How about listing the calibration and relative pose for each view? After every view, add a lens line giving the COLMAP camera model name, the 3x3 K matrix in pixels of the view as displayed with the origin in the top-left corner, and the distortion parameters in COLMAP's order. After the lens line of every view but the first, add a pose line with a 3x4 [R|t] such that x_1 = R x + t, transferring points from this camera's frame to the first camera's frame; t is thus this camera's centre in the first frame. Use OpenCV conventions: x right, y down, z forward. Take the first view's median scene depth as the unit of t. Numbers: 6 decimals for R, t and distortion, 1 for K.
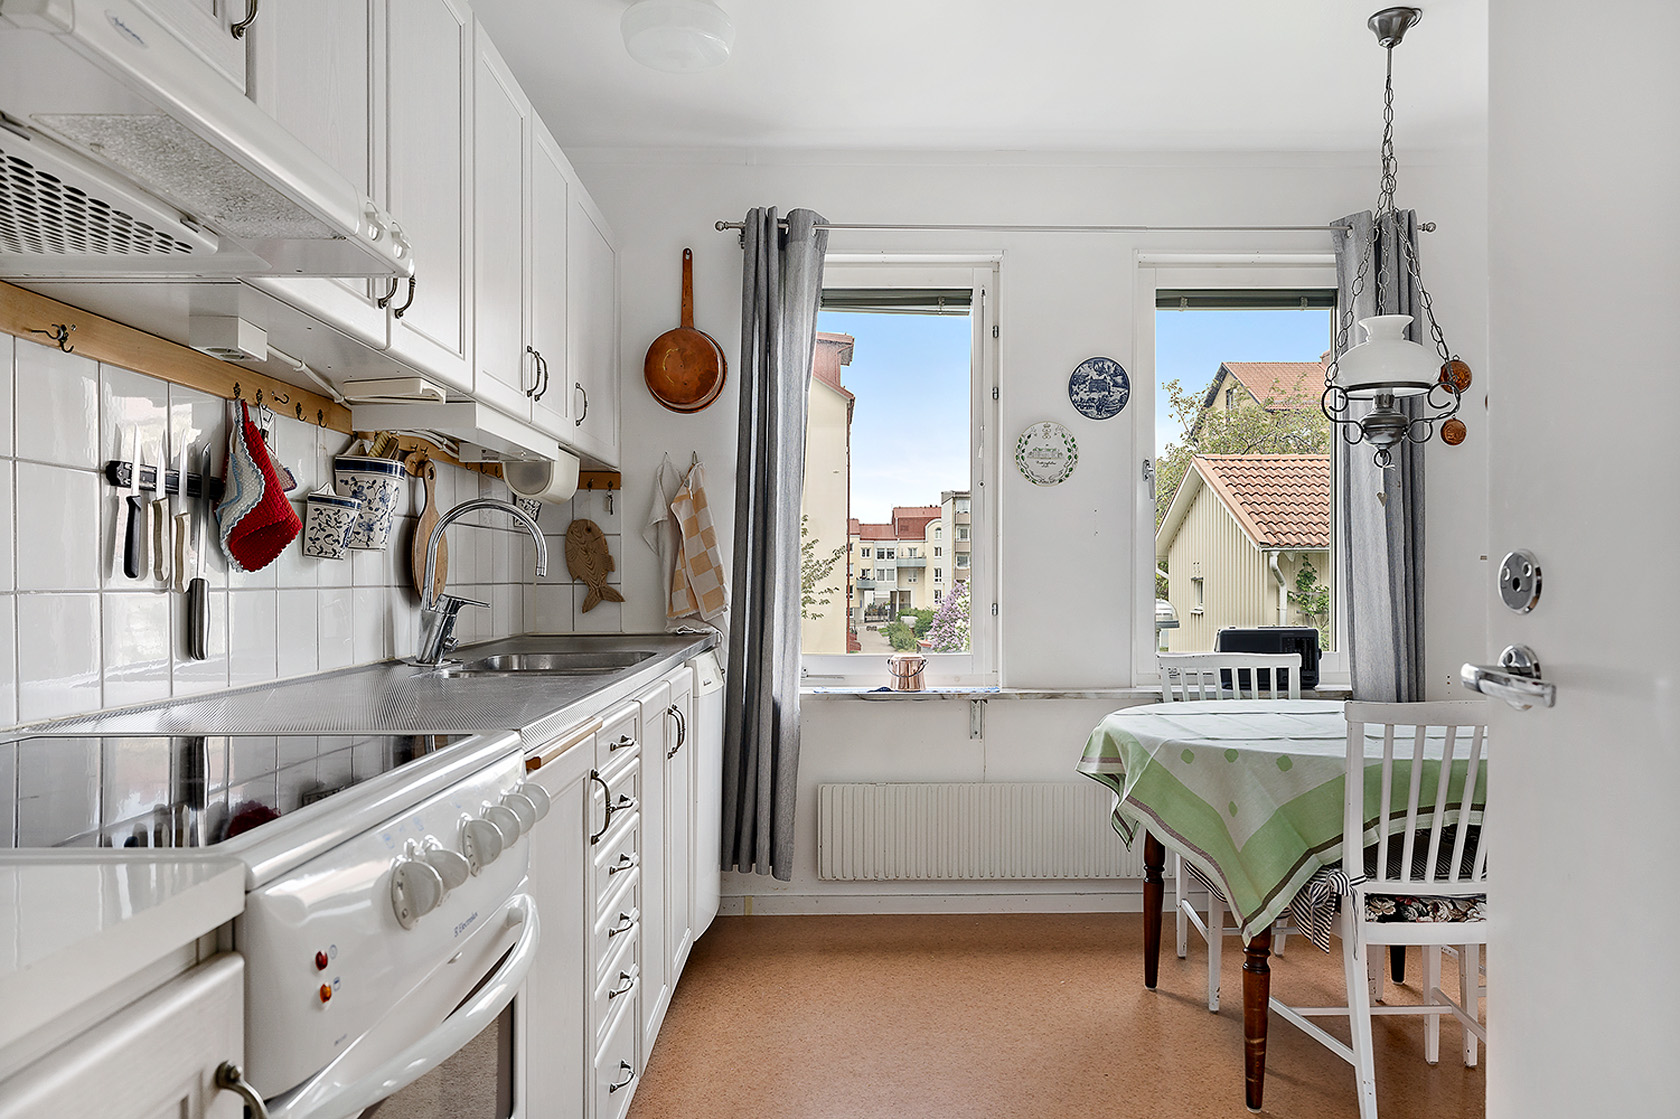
lens RADIAL K [[1122.9, 0, 839.8], [0, 1122.9, 566.7], [0, 0, 1]] dist [-0.001964, -0.000128]
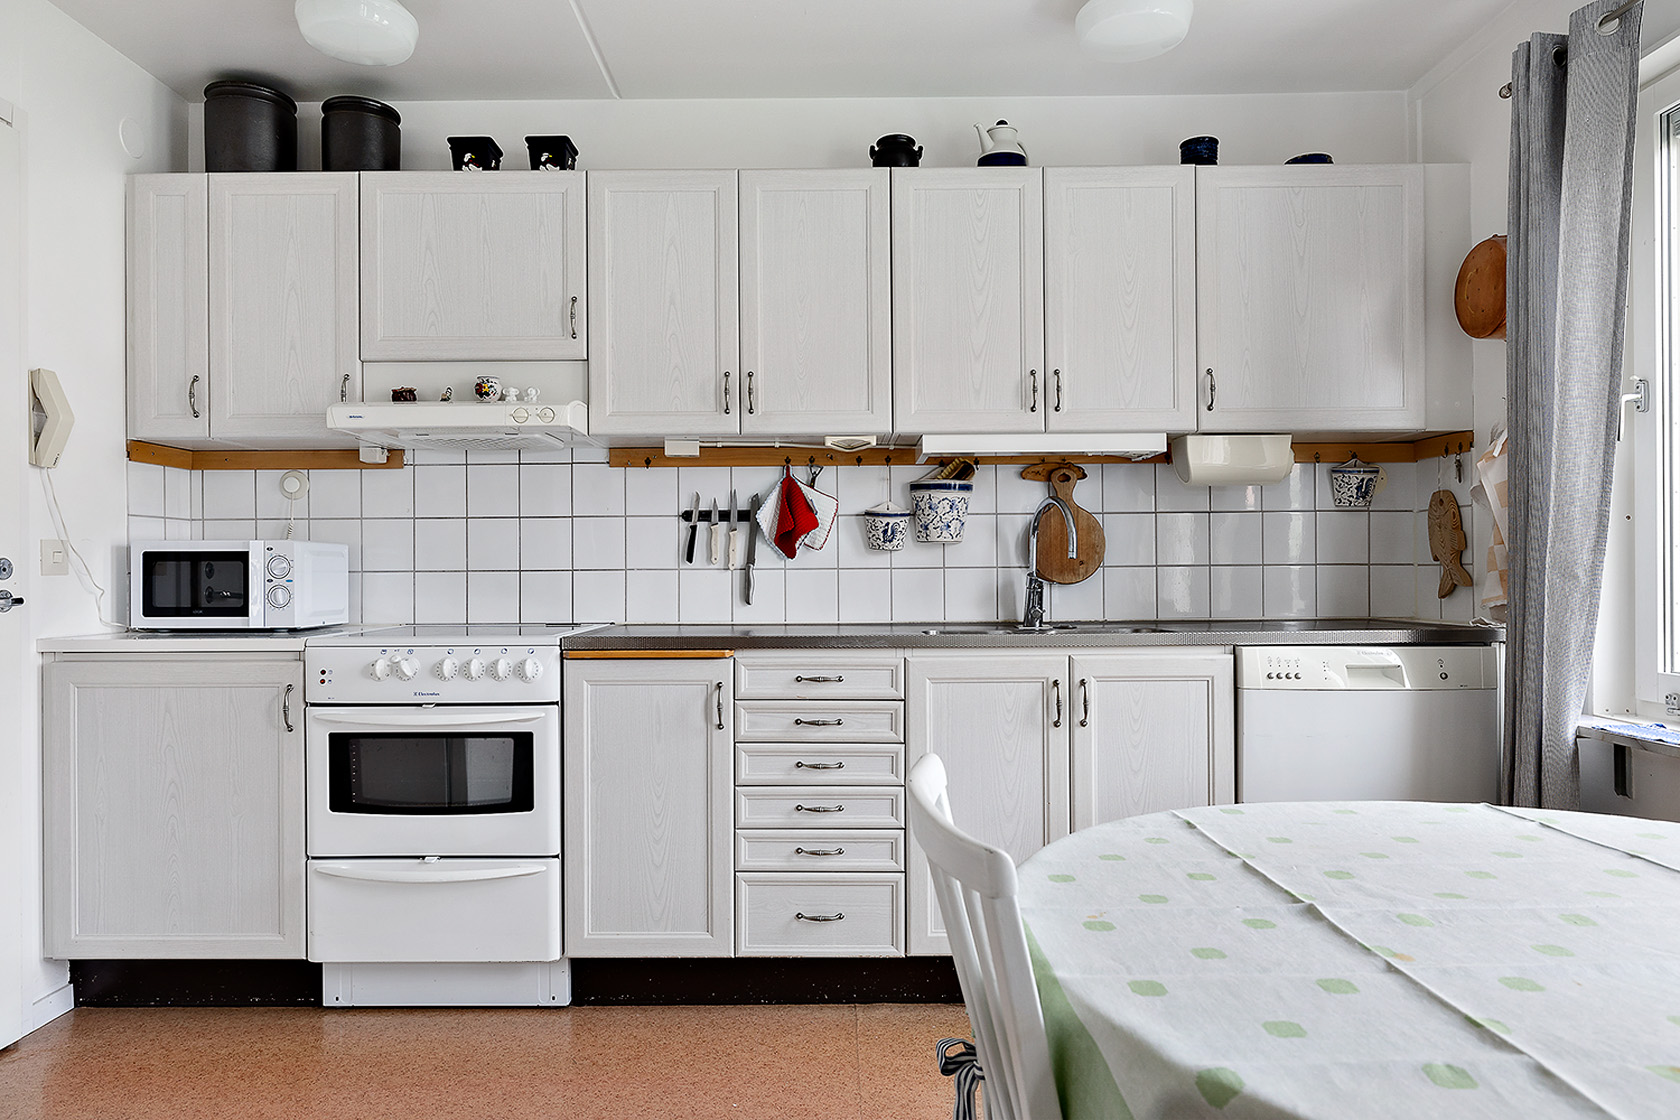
lens RADIAL K [[1058.7, 0, 839.4], [0, 1058.7, 568.3], [0, 0, 1]] dist [0.001590, 0.001506]
pose [[-0.004569, -0.002353, -0.999987, 0.951663], [0.015909, 0.999871, -0.002425, 0.019289], [0.999863, -0.015920, -0.004531, 0.876501]]
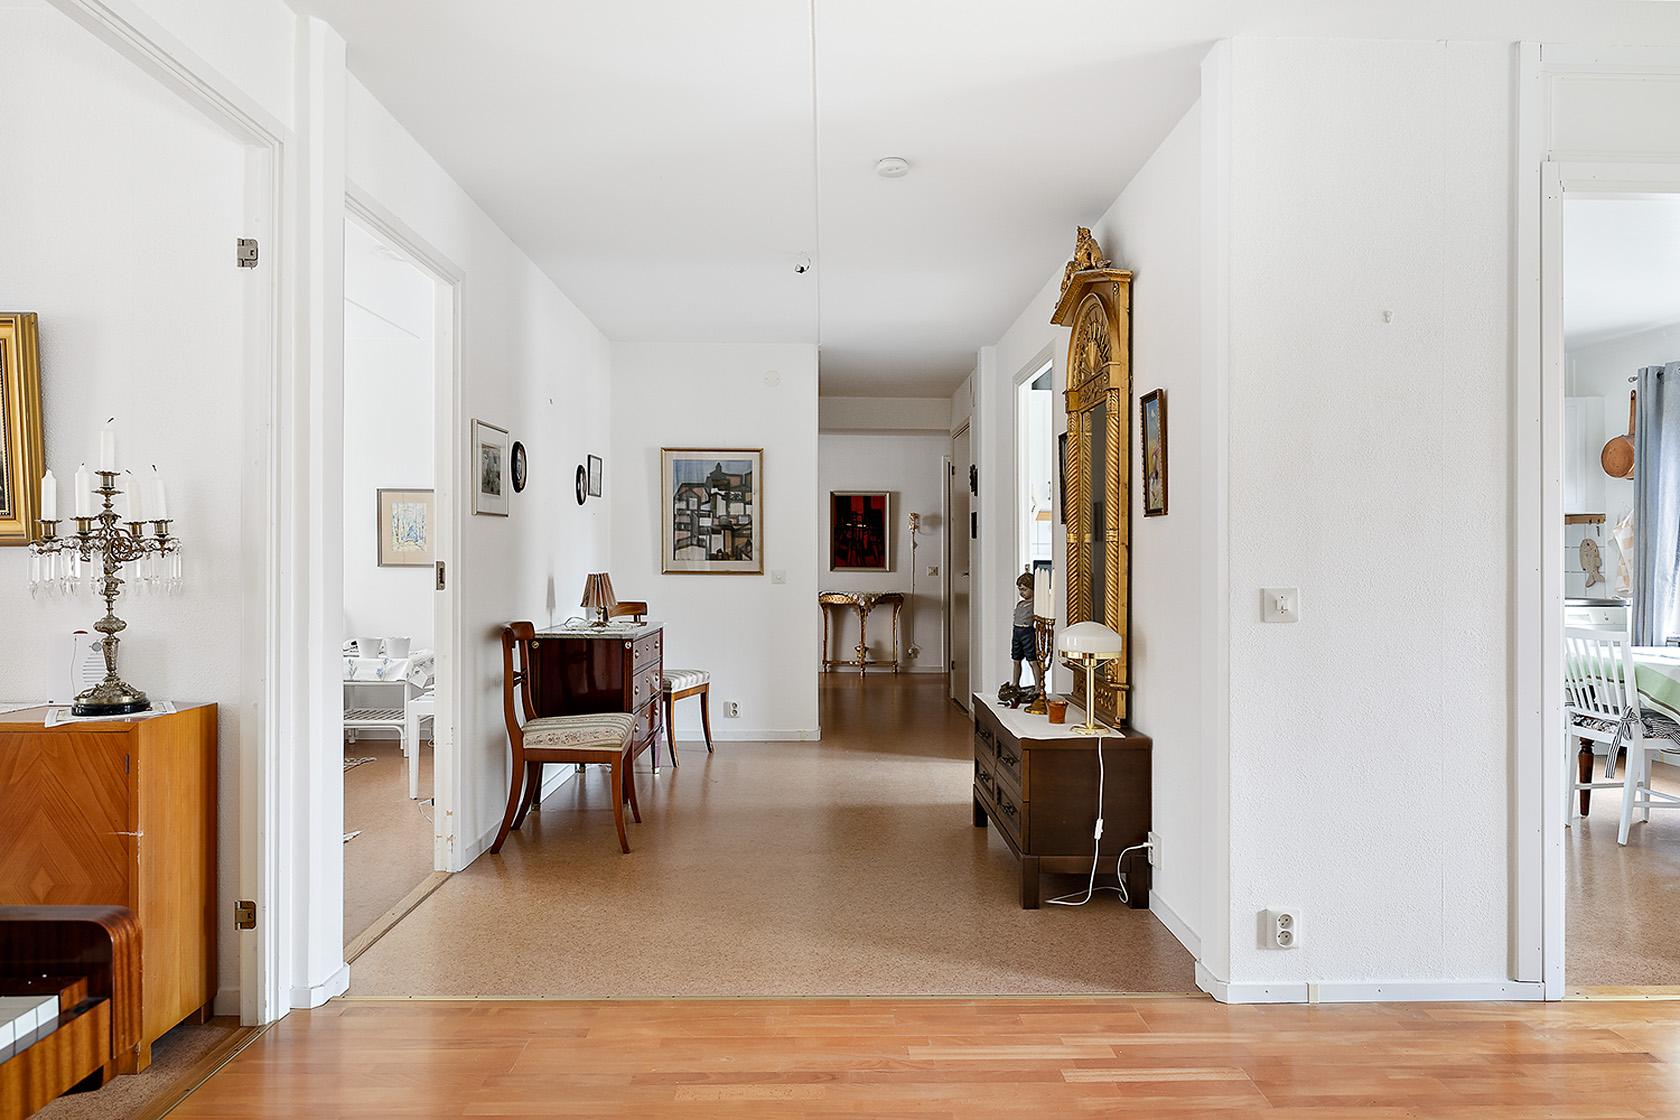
lens RADIAL K [[995.5, 0, 849.0], [0, 995.5, 569.0], [0, 0, 1]] dist [0.002266, -0.001788]
pose [[0.029459, 0.006839, -0.999543, 2.326249], [0.015390, 0.999855, 0.007295, -0.037422], [0.999447, -0.015598, 0.029350, -0.503319]]
